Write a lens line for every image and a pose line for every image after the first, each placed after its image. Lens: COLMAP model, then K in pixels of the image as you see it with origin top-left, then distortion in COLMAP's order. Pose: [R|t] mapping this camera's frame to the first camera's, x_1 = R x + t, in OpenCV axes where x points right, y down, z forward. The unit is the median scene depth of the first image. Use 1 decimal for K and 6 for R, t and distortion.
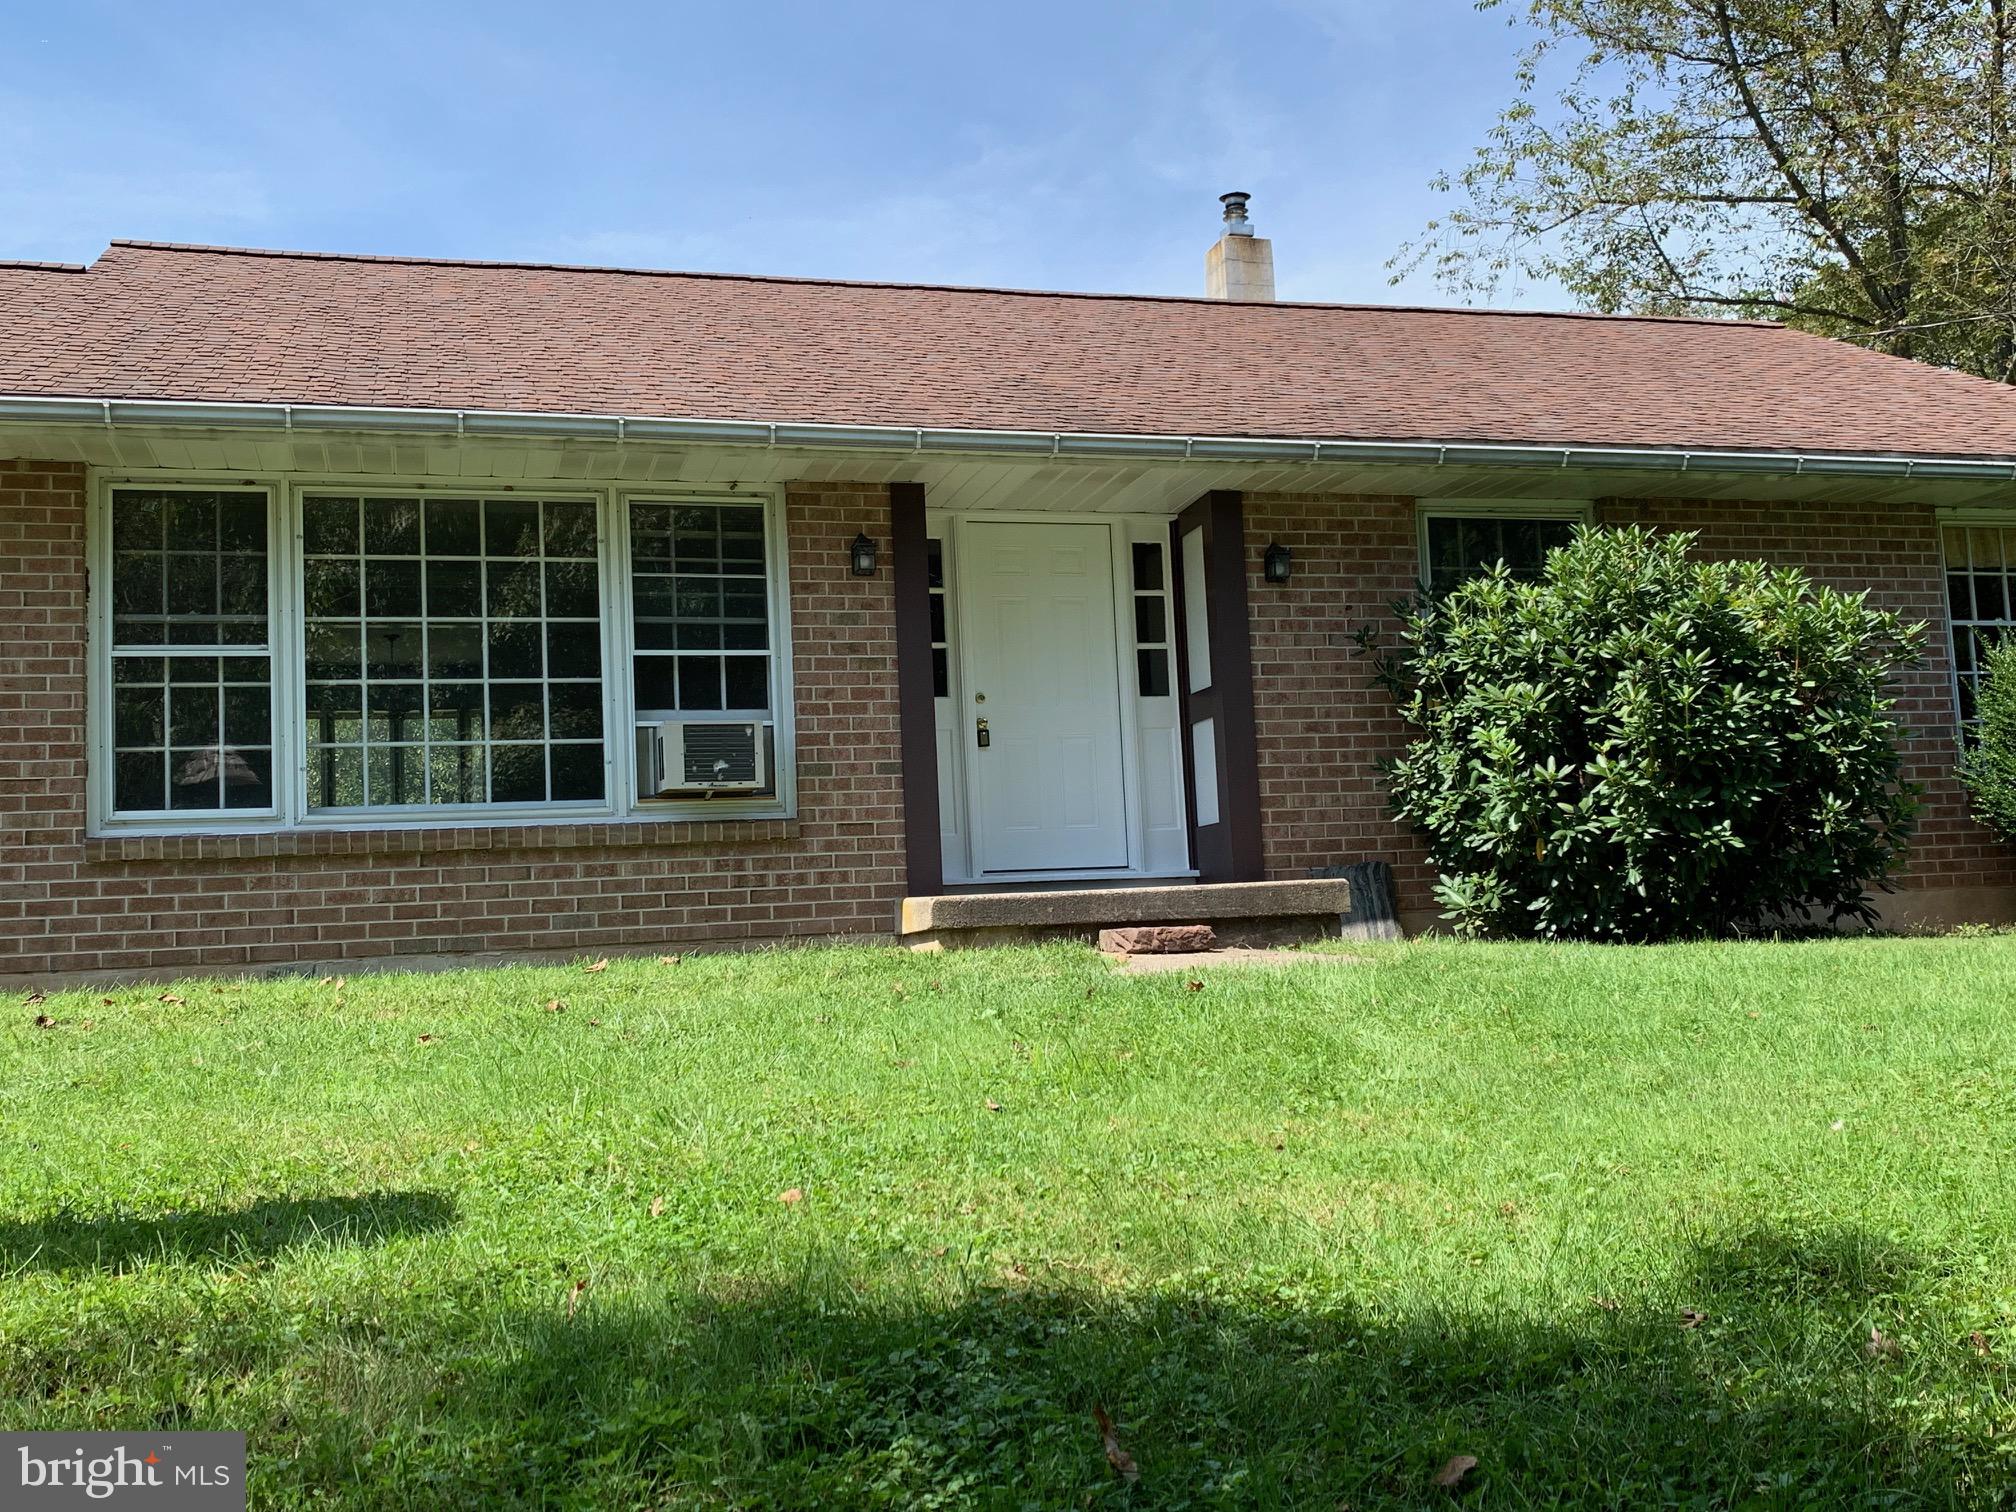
lens RADIAL K [[2016.5, 0, 1004.4], [0, 2016.5, 753.1], [0, 0, 1]] dist [-0.005885, 0.000000]
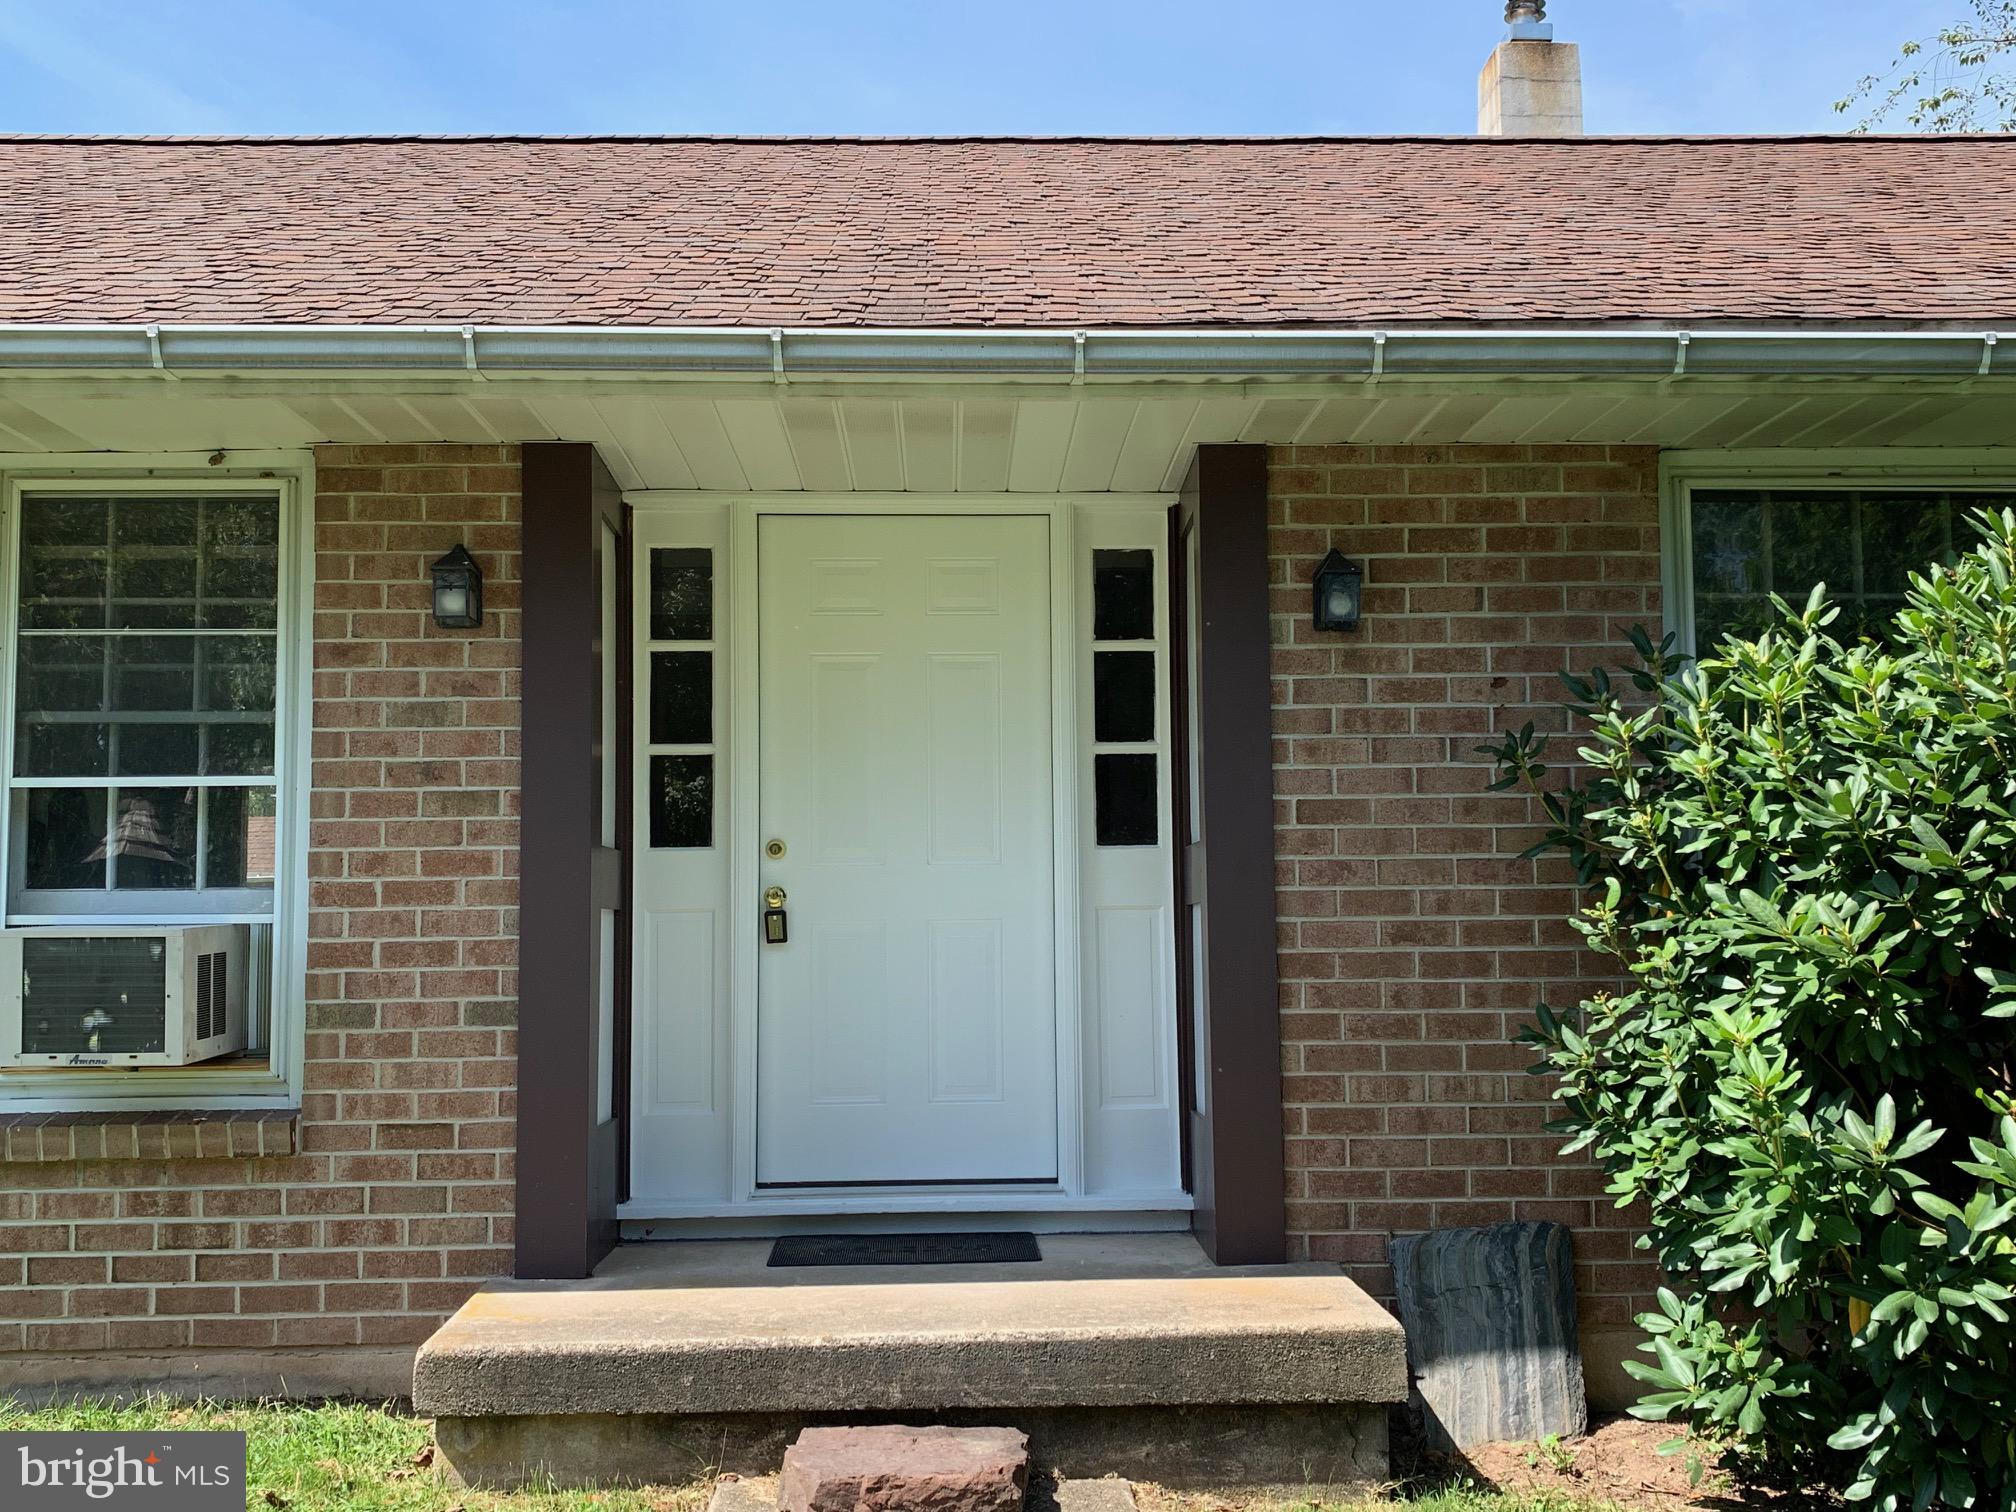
lens RADIAL K [[2016.5, 0, 1018.6], [0, 2016.5, 747.5], [0, 0, 1]] dist [-0.005885, 0.000000]
pose [[0.969563, 0.014741, -0.244399, 0.190772], [-0.010624, 0.999779, 0.018153, -0.068903], [0.244612, -0.015004, 0.969505, 0.543455]]
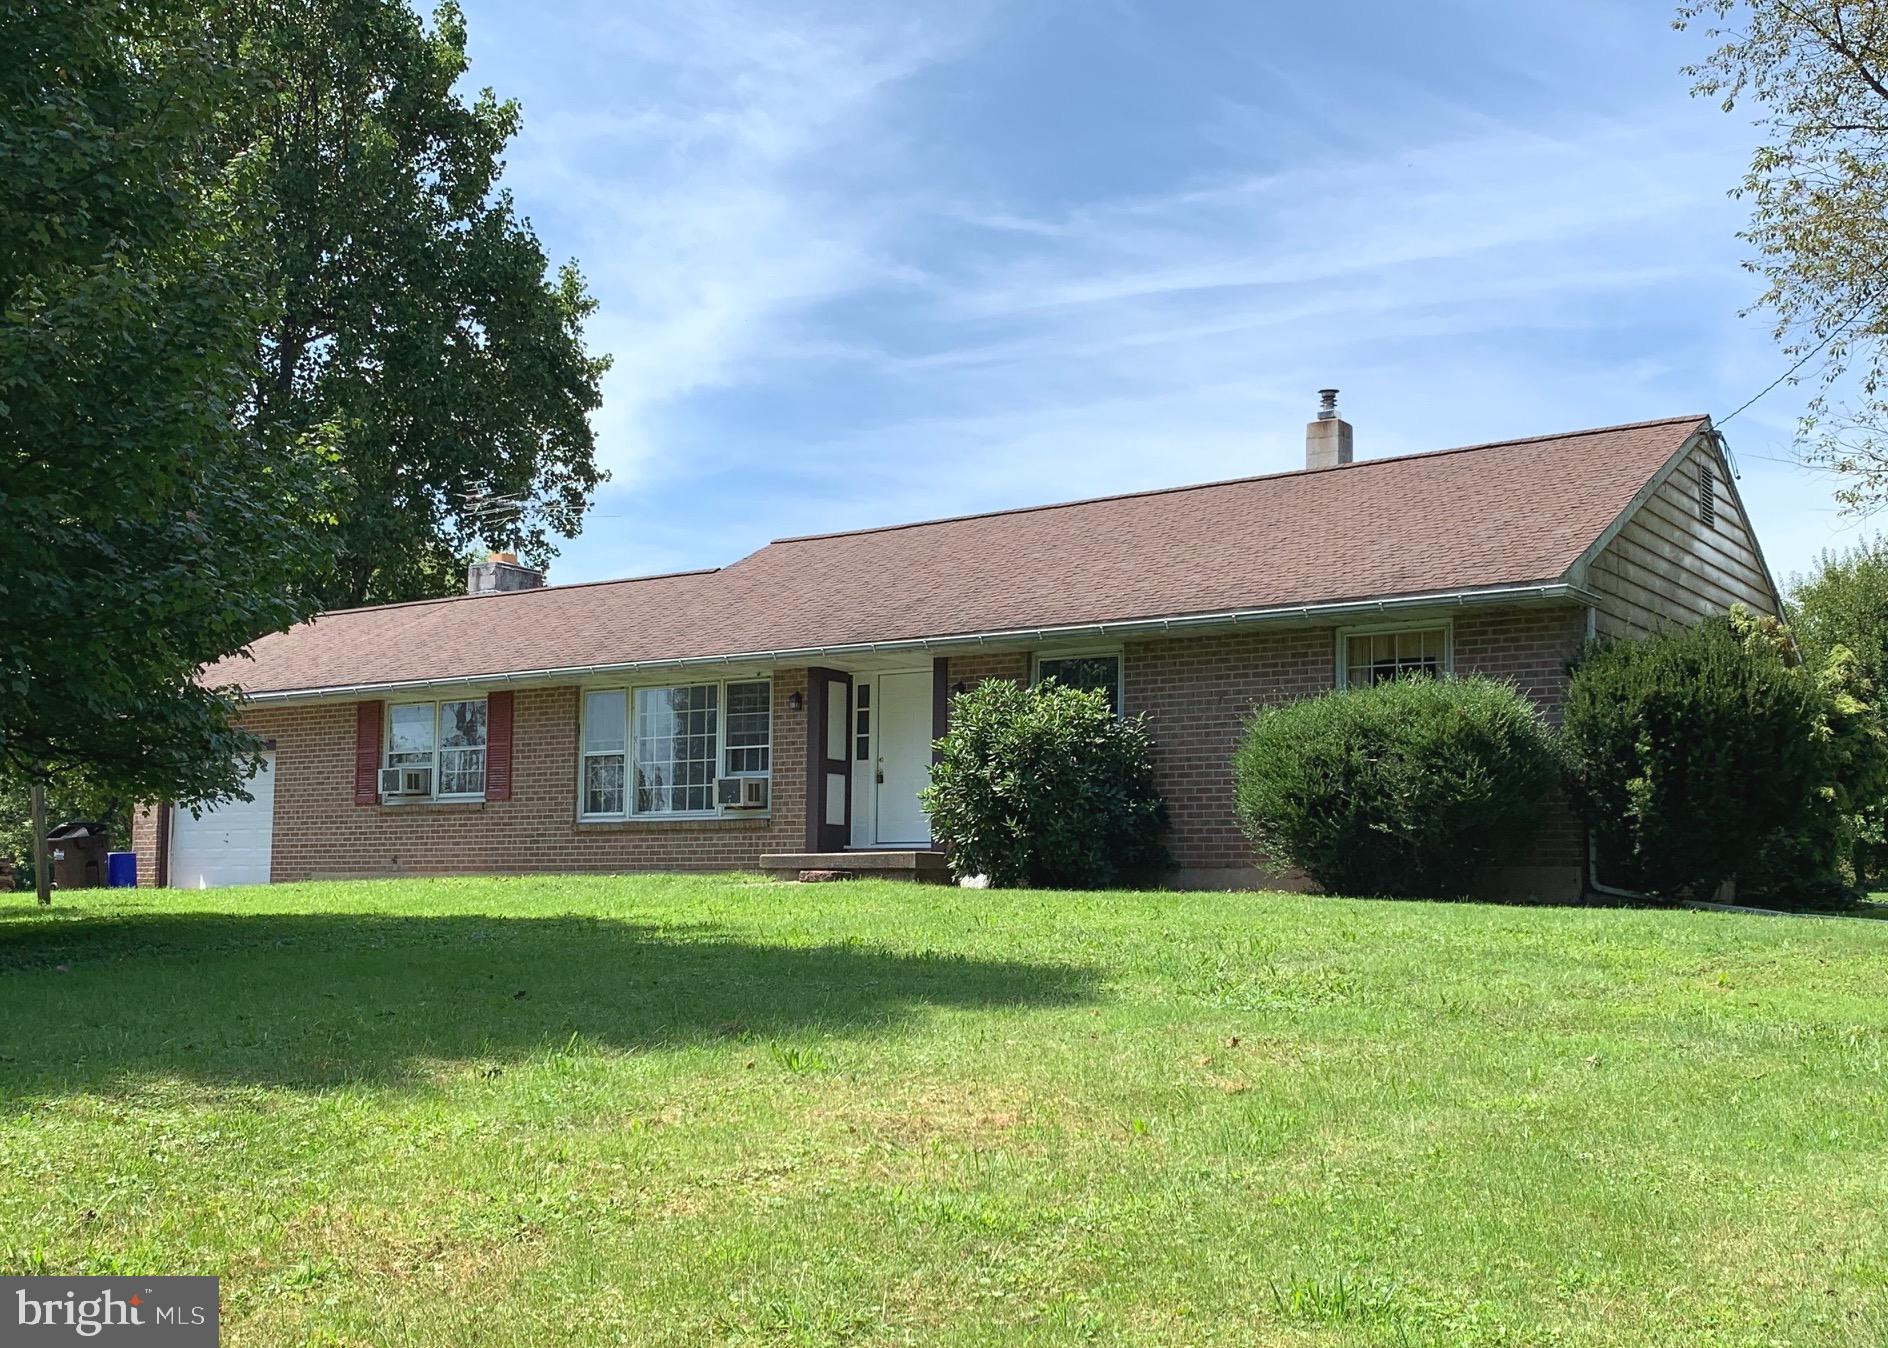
lens RADIAL K [[1922.2, 0, 944.7], [0, 1922.2, 677.0], [0, 0, 1]] dist [-0.009016, 0.000000]
pose [[0.614979, -0.037953, -0.787630, 1.728559], [0.036931, 0.999131, -0.019310, -0.078029], [0.787678, -0.017213, 0.615846, -0.194737]]
